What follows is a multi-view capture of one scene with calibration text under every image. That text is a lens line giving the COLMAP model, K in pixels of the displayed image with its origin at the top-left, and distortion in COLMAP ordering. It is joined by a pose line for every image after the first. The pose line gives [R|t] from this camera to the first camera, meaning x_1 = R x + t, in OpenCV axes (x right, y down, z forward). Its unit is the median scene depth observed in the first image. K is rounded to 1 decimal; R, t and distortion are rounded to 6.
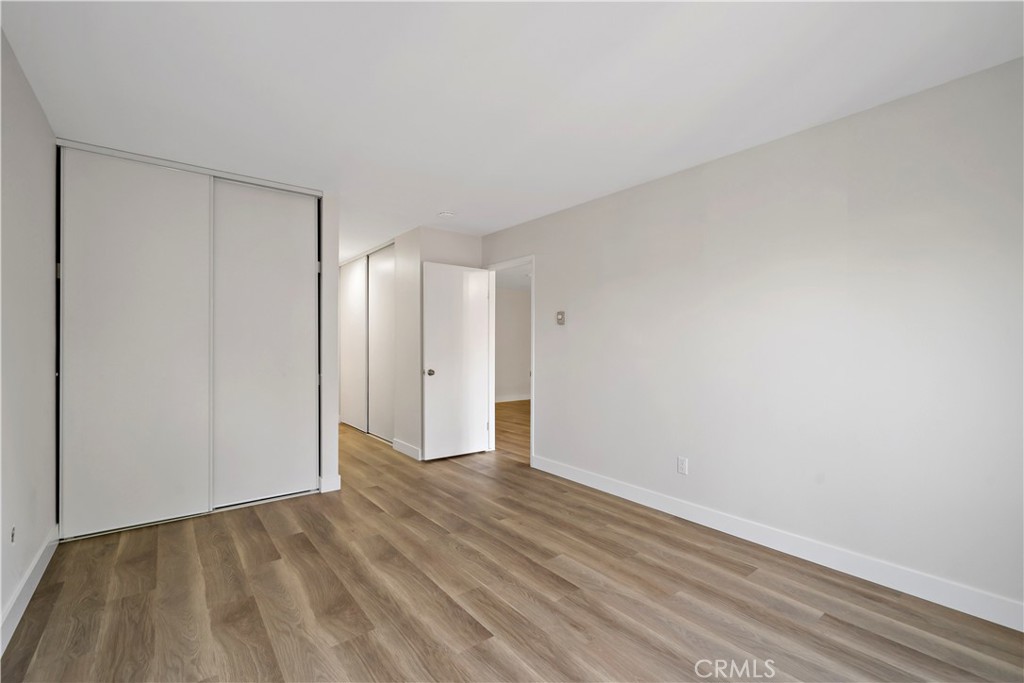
lens RADIAL K [[444.5, 0, 512.5], [0, 444.5, 347.9], [0, 0, 1]] dist [-0.000244, -0.000028]
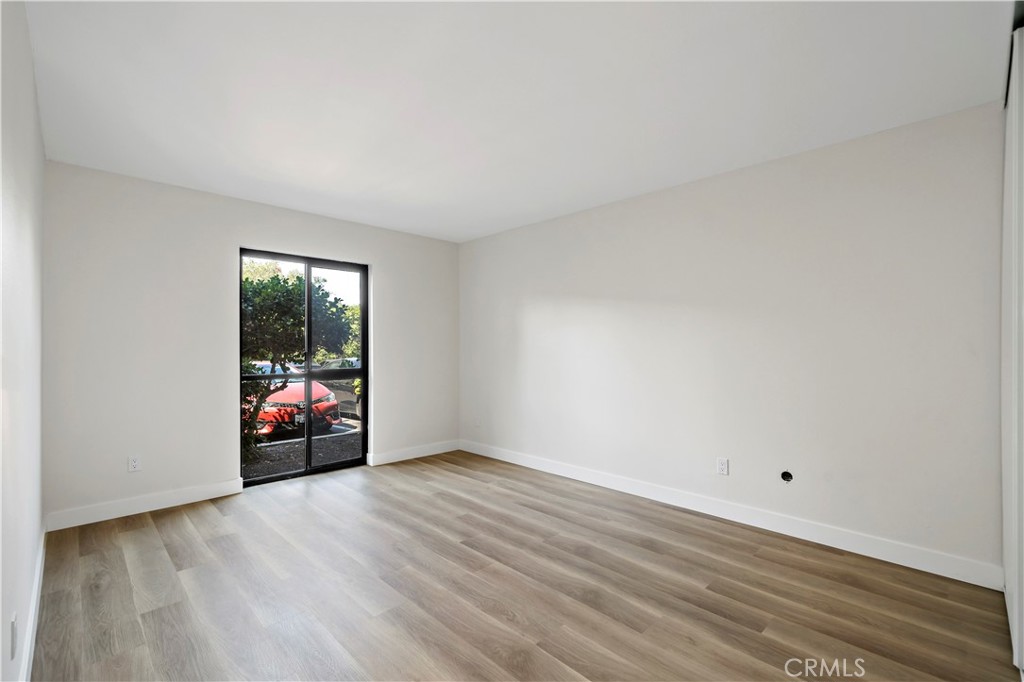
lens RADIAL K [[444.5, 0, 512.5], [0, 444.5, 347.4], [0, 0, 1]] dist [-0.000244, -0.000028]
pose [[-0.994089, -0.005315, -0.108434, -0.040802], [-0.006333, 0.999939, 0.009049, -0.011299], [0.108379, 0.009683, -0.994062, 1.867690]]
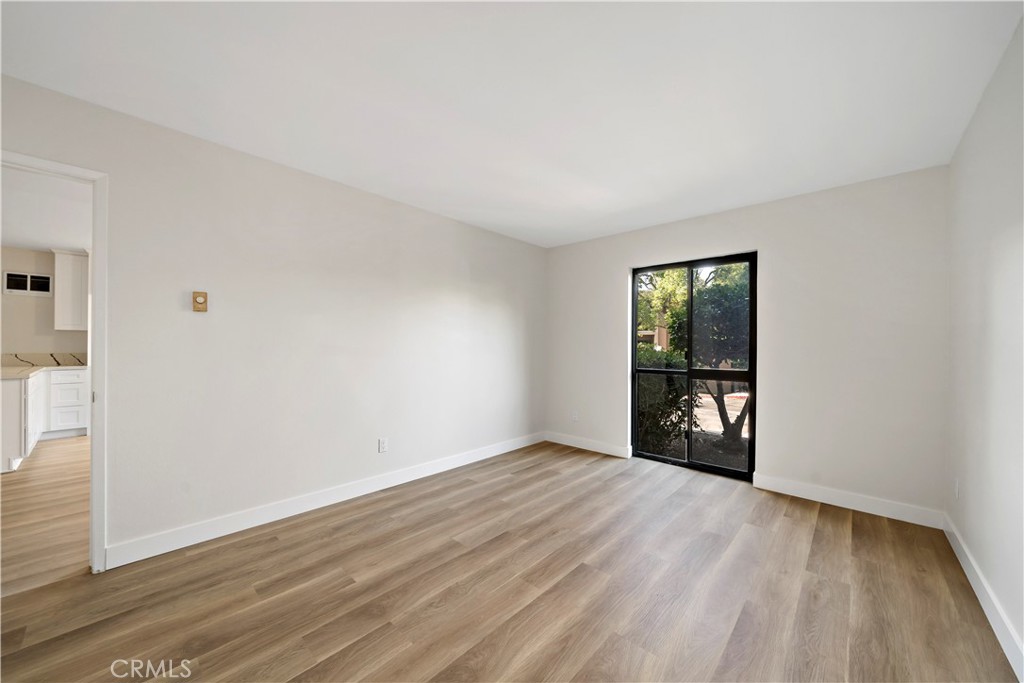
lens RADIAL K [[373.0, 0, 511.3], [0, 373.0, 344.6], [0, 0, 1]] dist [-0.009536, 0.000074]
pose [[-0.154039, -0.004033, 0.988056, -0.838486], [-0.001012, 0.999992, 0.003924, -0.010971], [-0.988064, -0.000396, -0.154042, 1.042619]]
